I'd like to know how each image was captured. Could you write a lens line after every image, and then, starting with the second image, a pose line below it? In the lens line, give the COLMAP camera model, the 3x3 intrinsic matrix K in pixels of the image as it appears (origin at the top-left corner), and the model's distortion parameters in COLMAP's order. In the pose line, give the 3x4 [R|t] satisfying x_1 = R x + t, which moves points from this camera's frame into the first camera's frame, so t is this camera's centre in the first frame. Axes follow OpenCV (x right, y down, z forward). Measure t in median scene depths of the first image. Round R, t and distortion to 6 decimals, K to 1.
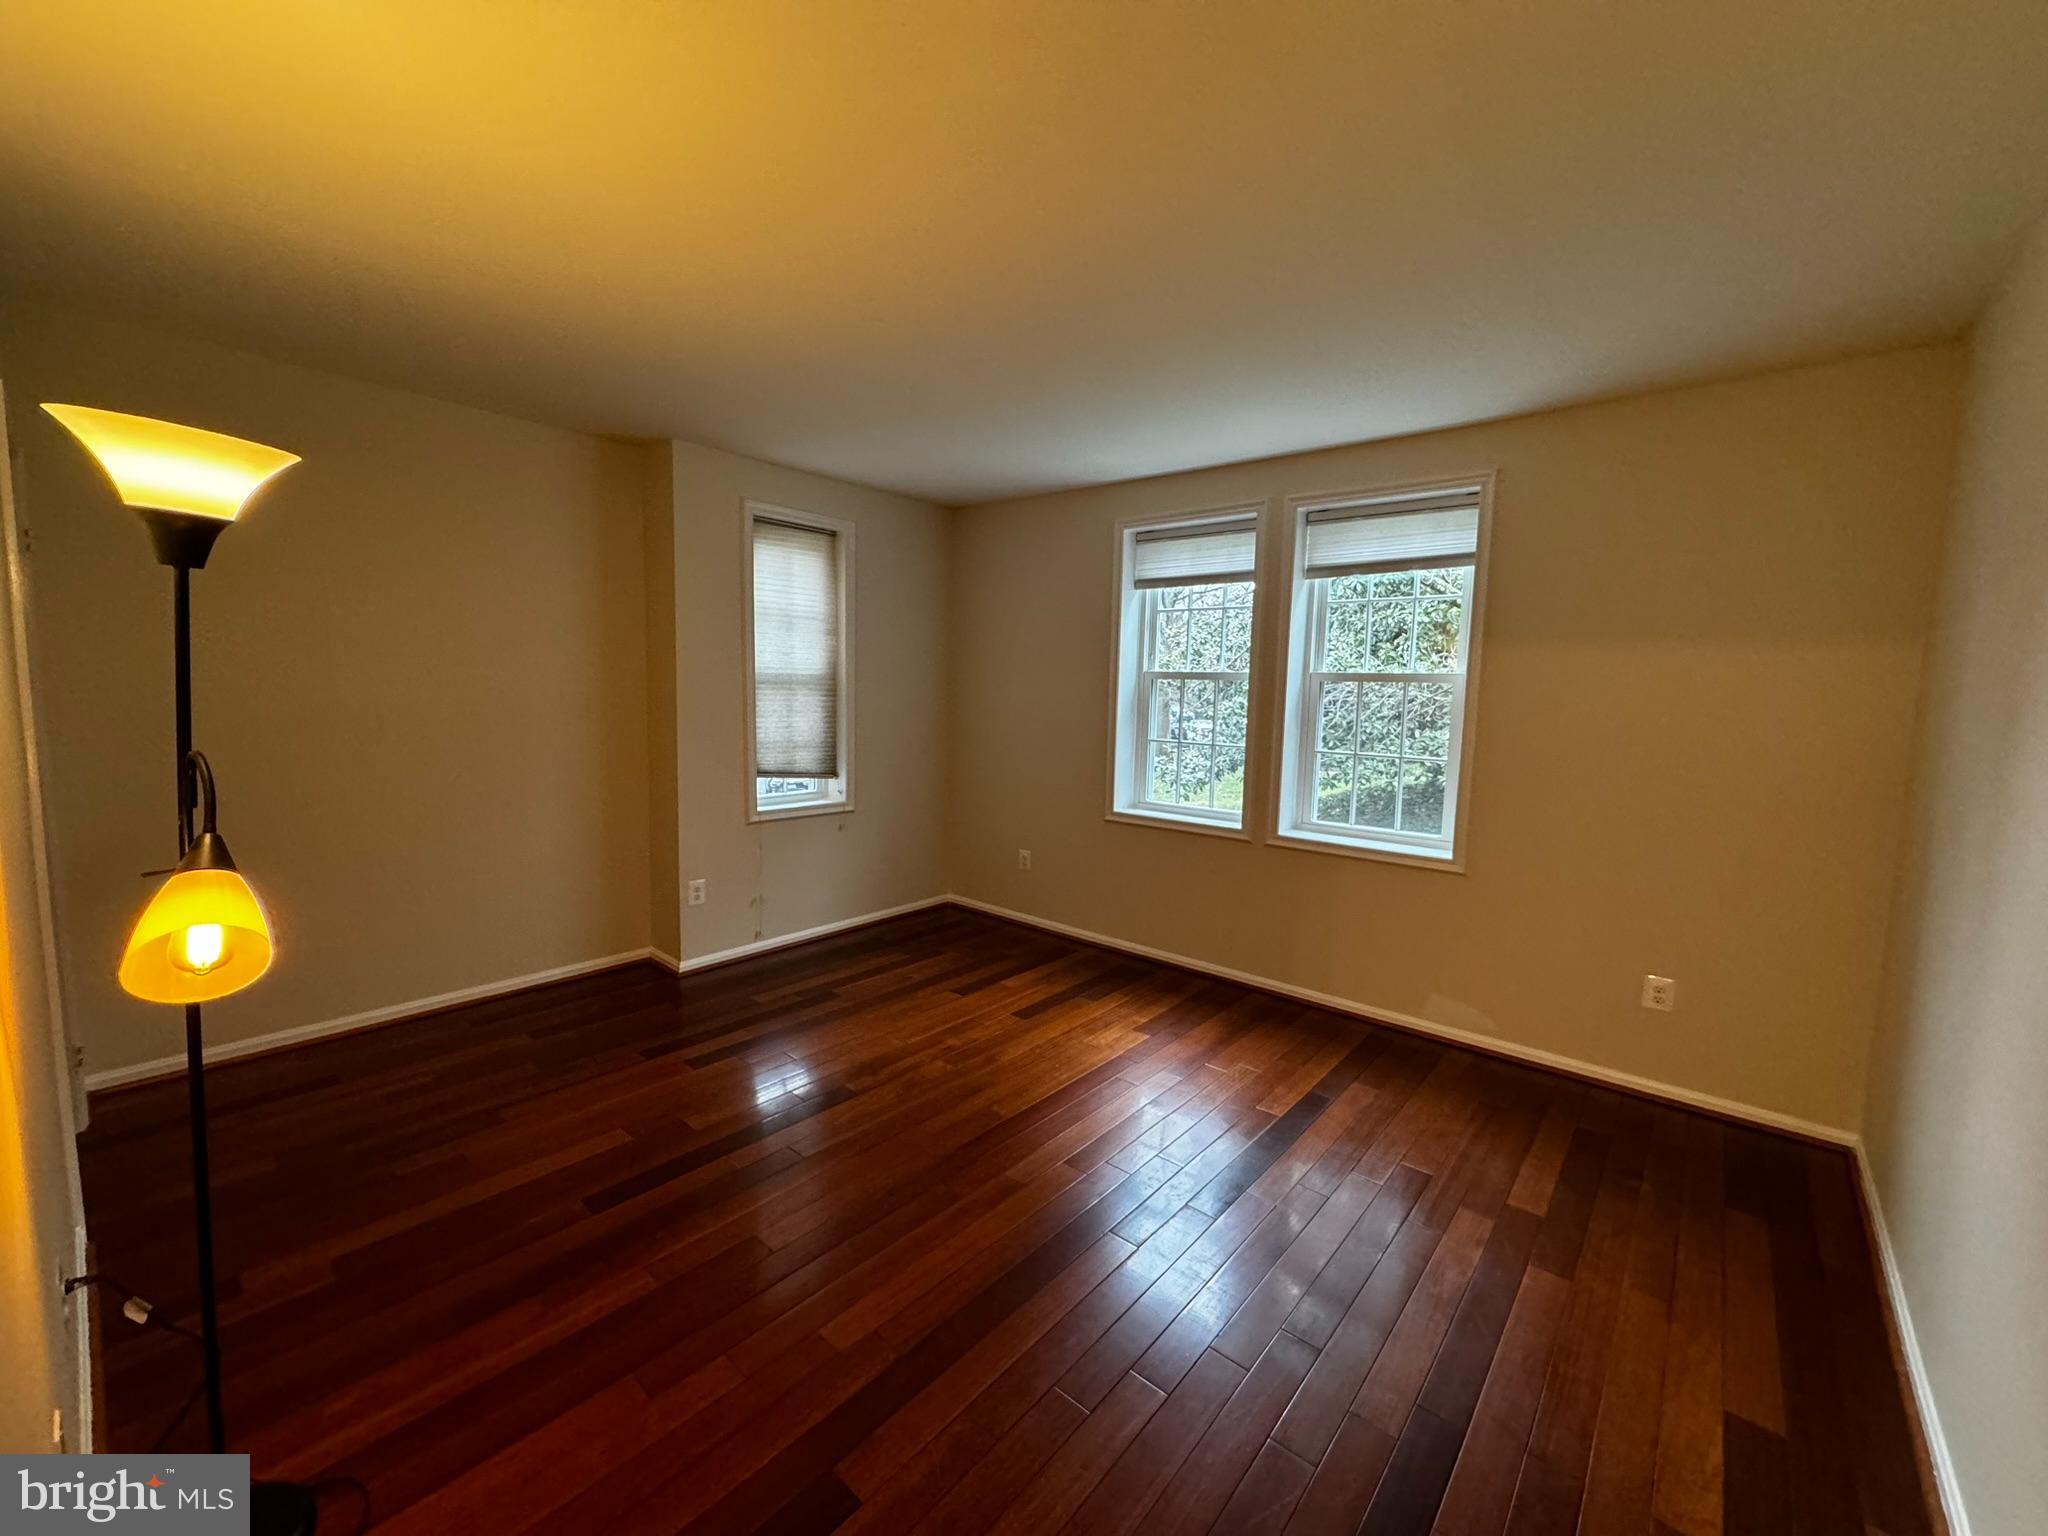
lens RADIAL K [[814.6, 0, 1023.0], [0, 814.6, 765.9], [0, 0, 1]] dist [-0.001759, 0.000022]
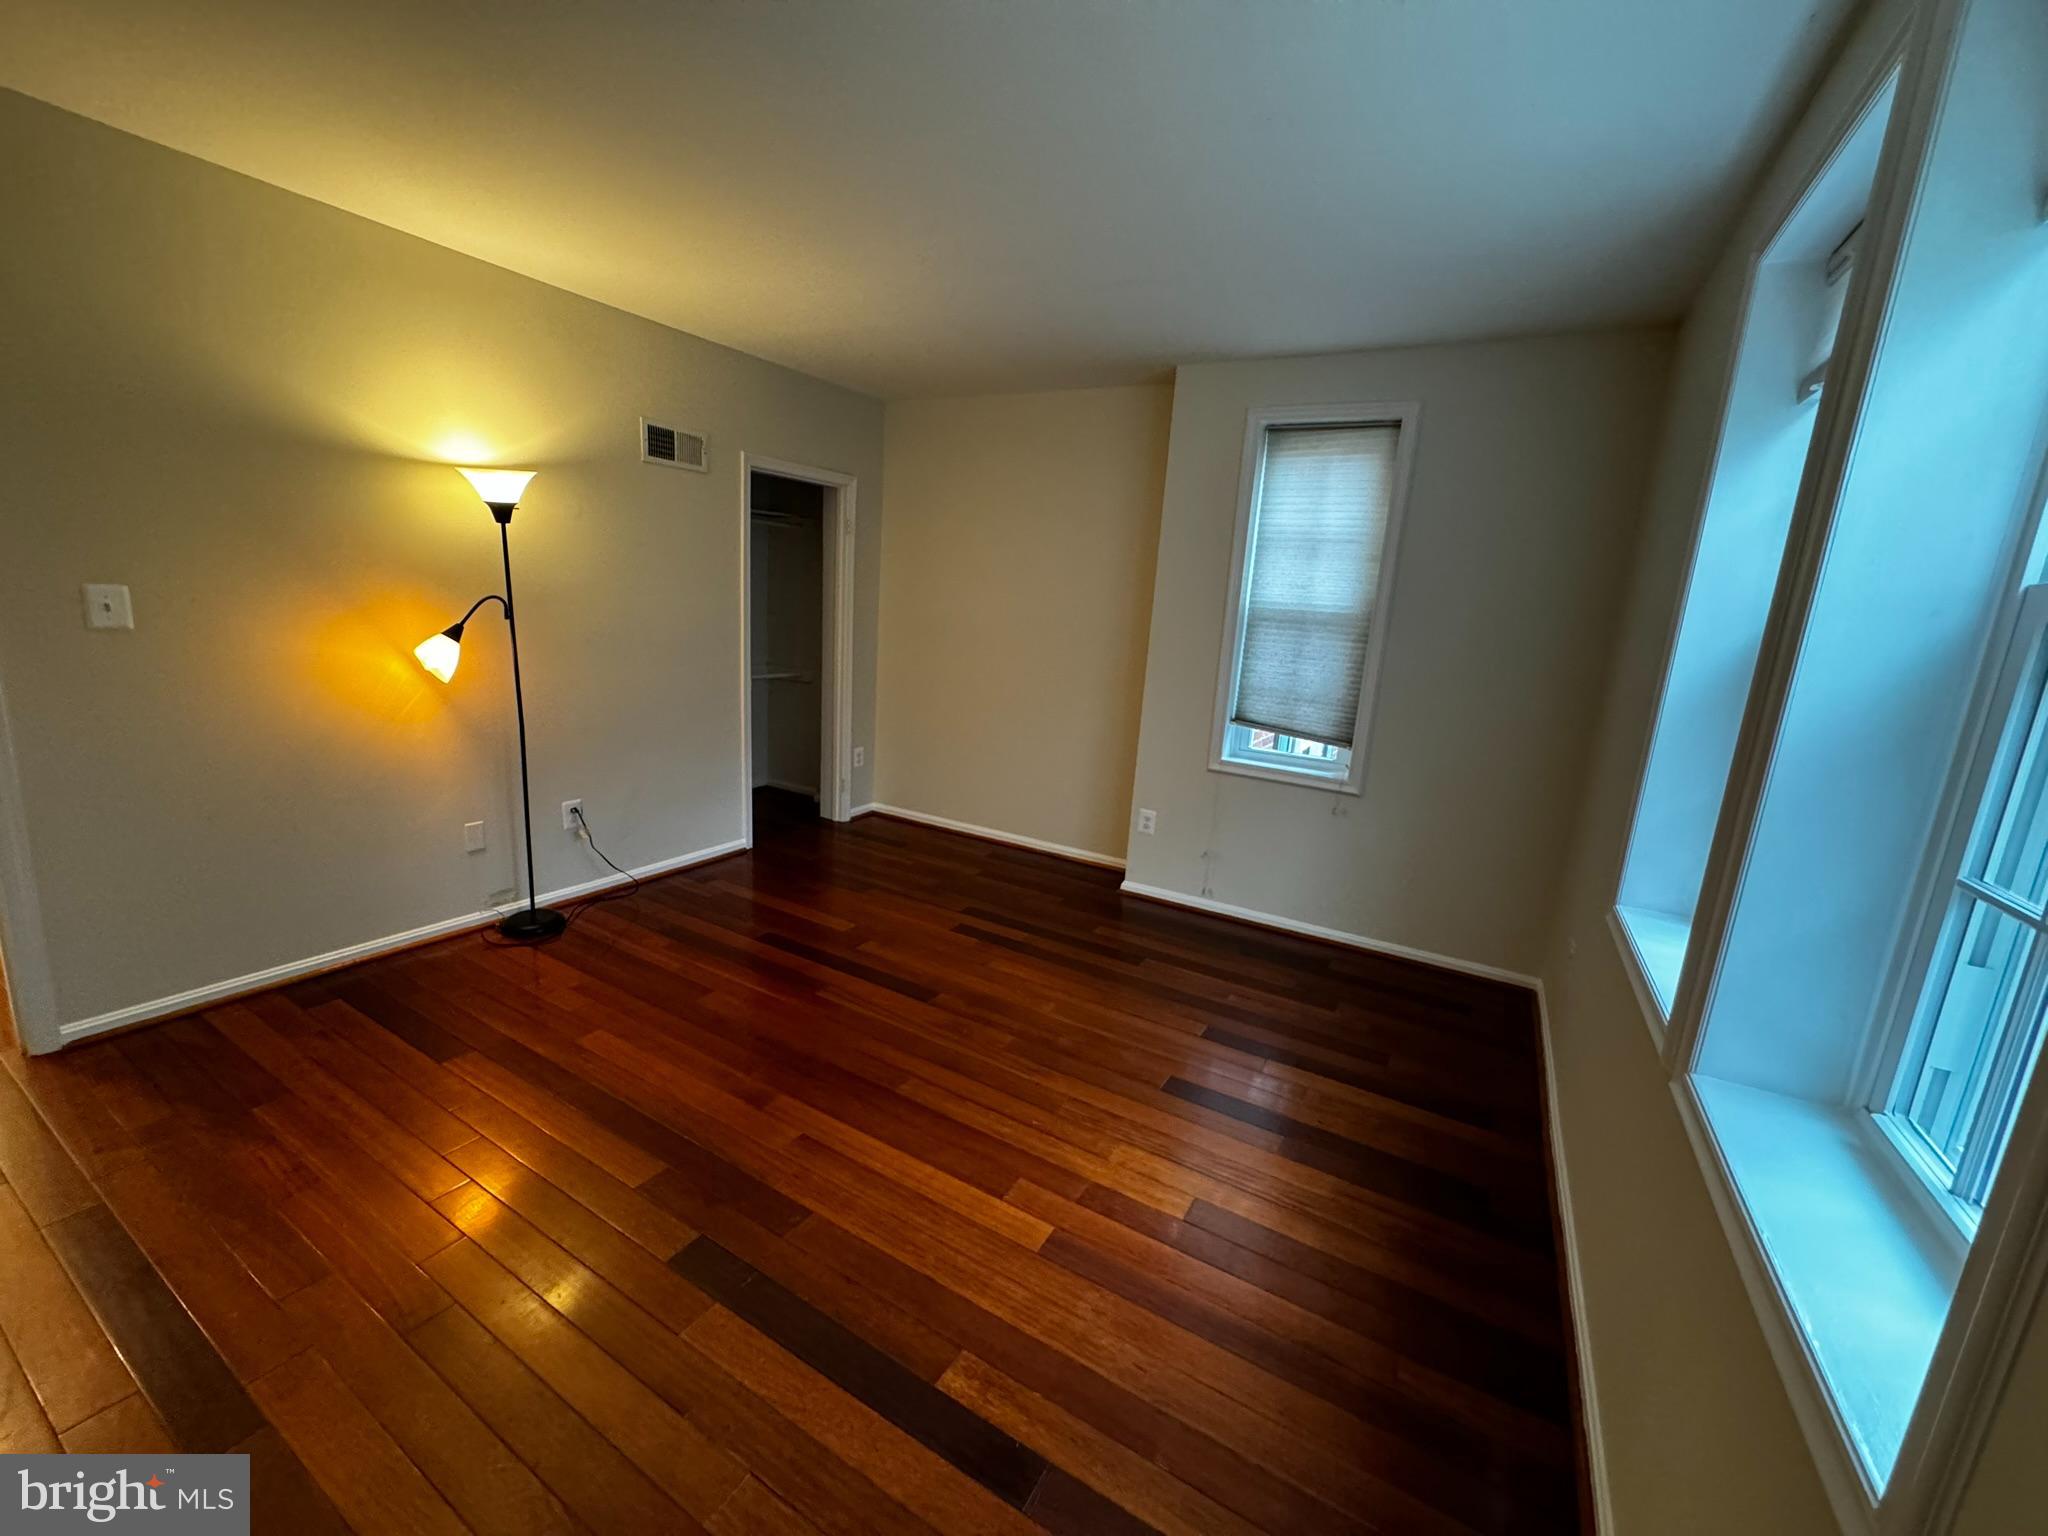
lens RADIAL K [[814.6, 0, 1023.0], [0, 814.6, 765.9], [0, 0, 1]] dist [-0.001759, 0.000022]
pose [[0.185313, 0.183564, -0.965382, 0.518581], [-0.160100, 0.974912, 0.154644, -0.043949], [0.969550, 0.125900, 0.210053, 0.595024]]
